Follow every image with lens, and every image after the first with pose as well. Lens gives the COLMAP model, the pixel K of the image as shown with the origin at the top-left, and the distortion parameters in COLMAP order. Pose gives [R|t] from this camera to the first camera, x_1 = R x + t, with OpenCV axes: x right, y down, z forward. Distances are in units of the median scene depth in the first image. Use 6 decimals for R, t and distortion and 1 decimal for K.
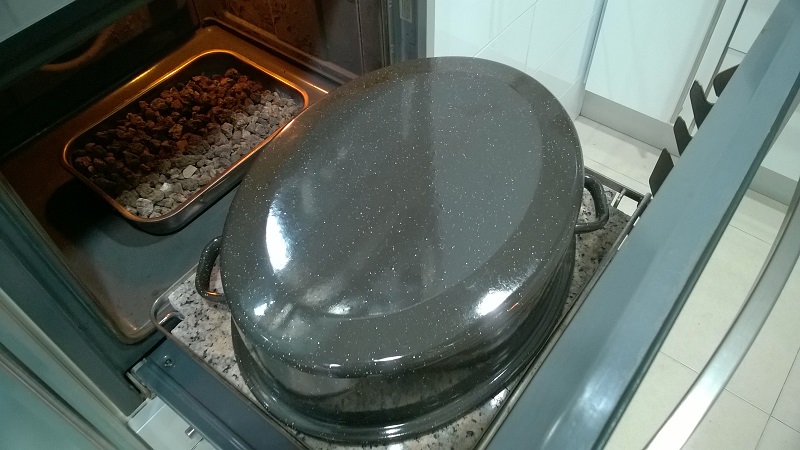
lens RADIAL K [[628.2, 0, 391.1], [0, 628.2, 225.7], [0, 0, 1]] dist [0.034959, 0.000063]
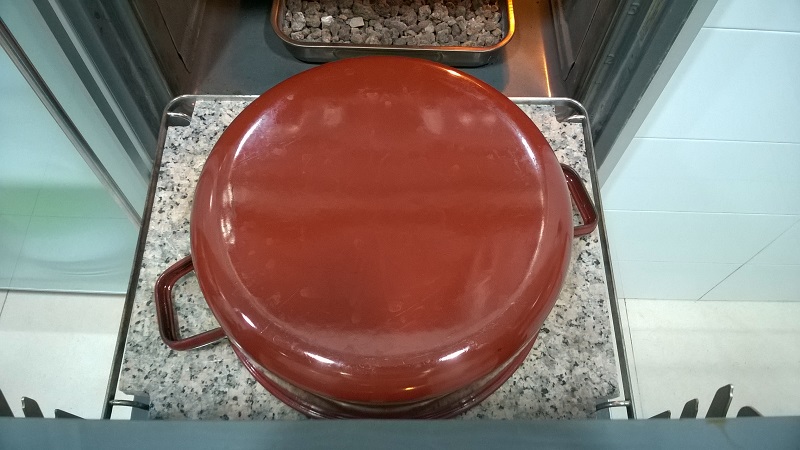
lens RADIAL K [[627.7, 0, 400.0], [0, 627.7, 225.0], [0, 0, 1]] dist [0.034360, -0.126276]
pose [[0.610517, 0.722870, -0.323617, 0.235708], [-0.646931, 0.690875, 0.322757, -0.210862], [0.456890, 0.012309, 0.889438, 0.176167]]
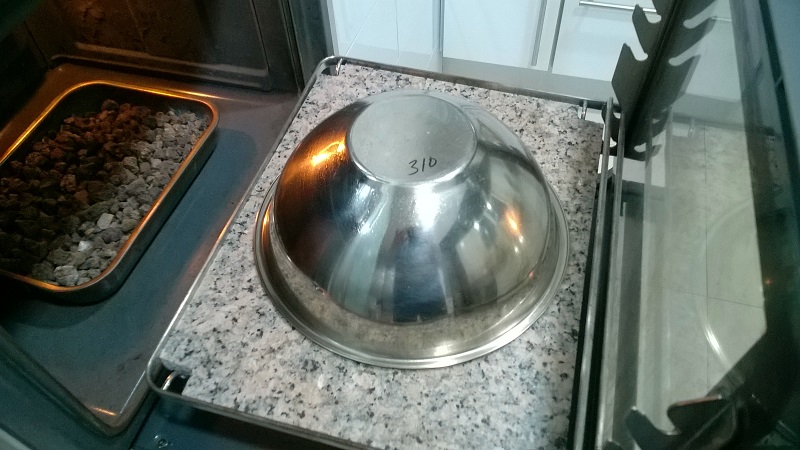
lens RADIAL K [[627.7, 0, 400.0], [0, 627.7, 225.0], [0, 0, 1]] dist [0.034360, -0.126276]
pose [[0.923245, -0.289257, 0.252883, -0.162496], [0.298096, 0.954529, 0.003515, 0.029914], [-0.242401, 0.072138, 0.967491, 0.100864]]
